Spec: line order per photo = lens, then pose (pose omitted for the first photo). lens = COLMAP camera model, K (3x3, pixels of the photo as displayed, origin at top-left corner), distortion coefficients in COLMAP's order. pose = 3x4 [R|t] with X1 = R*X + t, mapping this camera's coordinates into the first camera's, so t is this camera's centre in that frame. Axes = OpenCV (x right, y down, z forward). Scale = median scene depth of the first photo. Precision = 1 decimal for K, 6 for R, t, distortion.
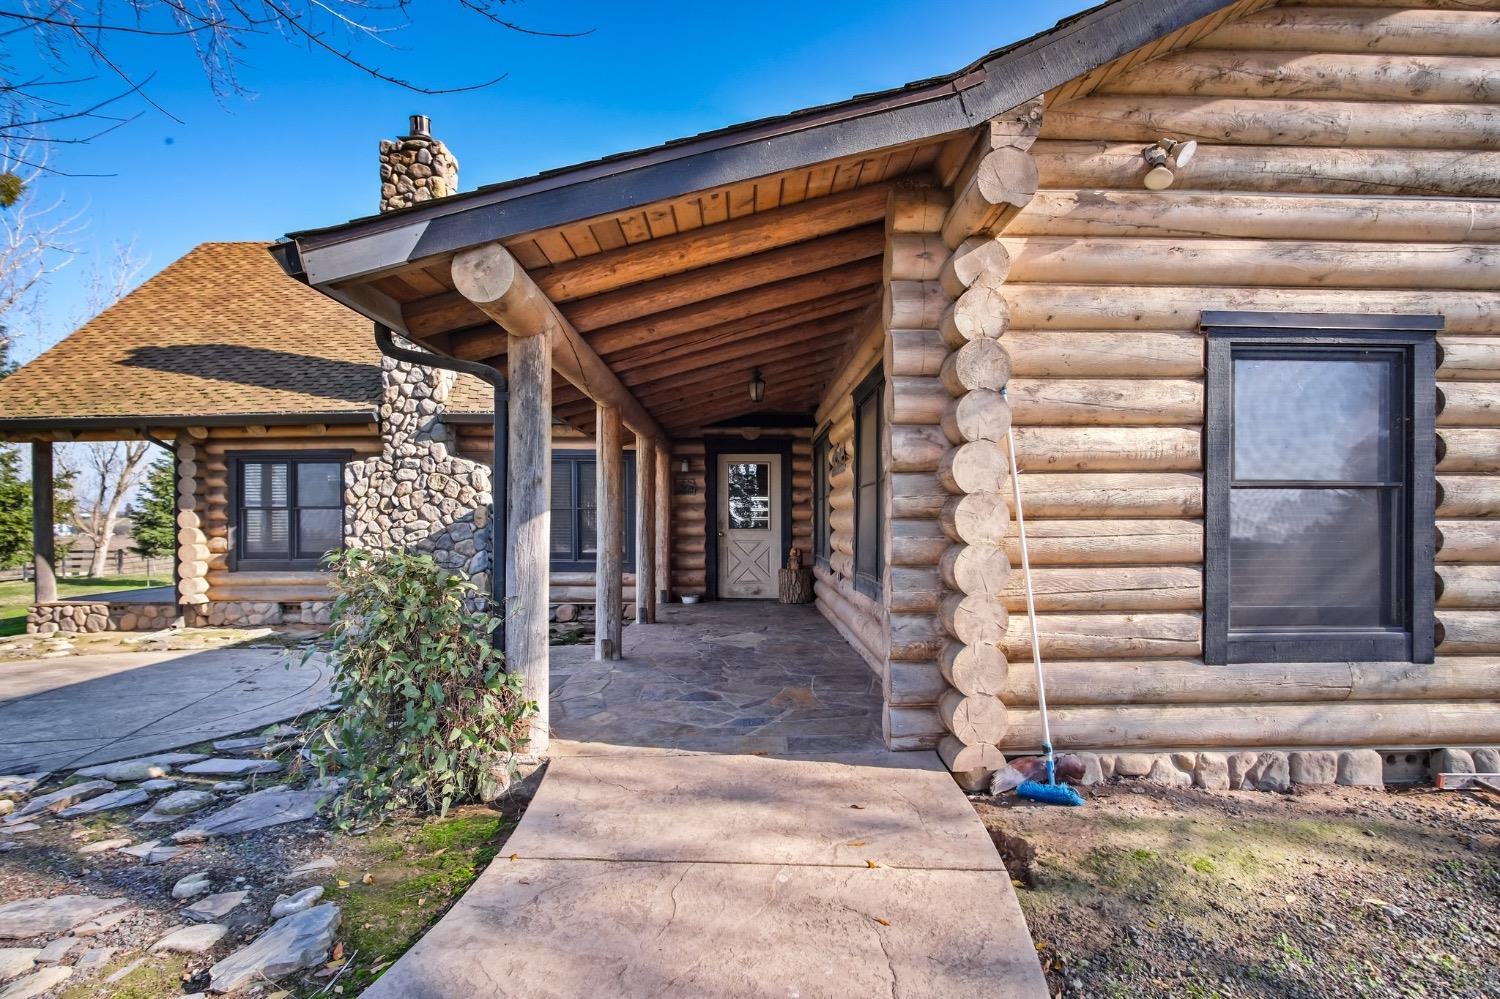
lens RADIAL K [[845.1, 0, 750.0], [0, 845.1, 499.5], [0, 0, 1]] dist [-0.034560, -0.000800]
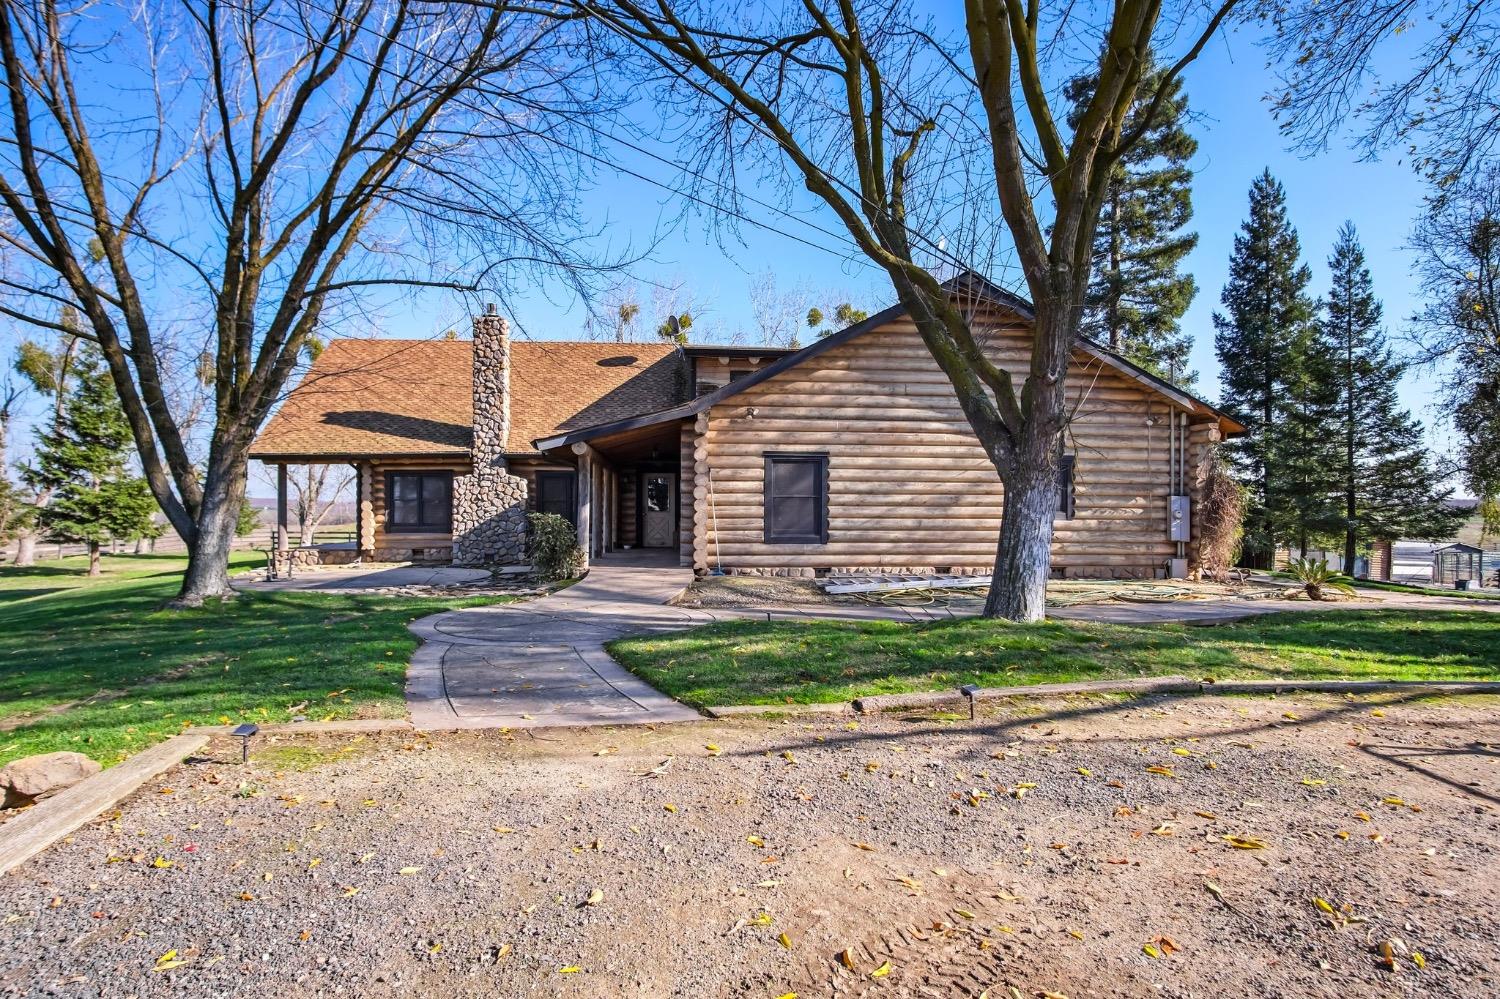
lens RADIAL K [[845.1, 0, 750.0], [0, 845.1, 499.5], [0, 0, 1]] dist [-0.034560, -0.000800]
pose [[0.997494, 0.003228, 0.070674, 0.078340], [-0.004132, 0.999911, 0.012648, -0.019783], [-0.070627, -0.012908, 0.997419, -1.053382]]
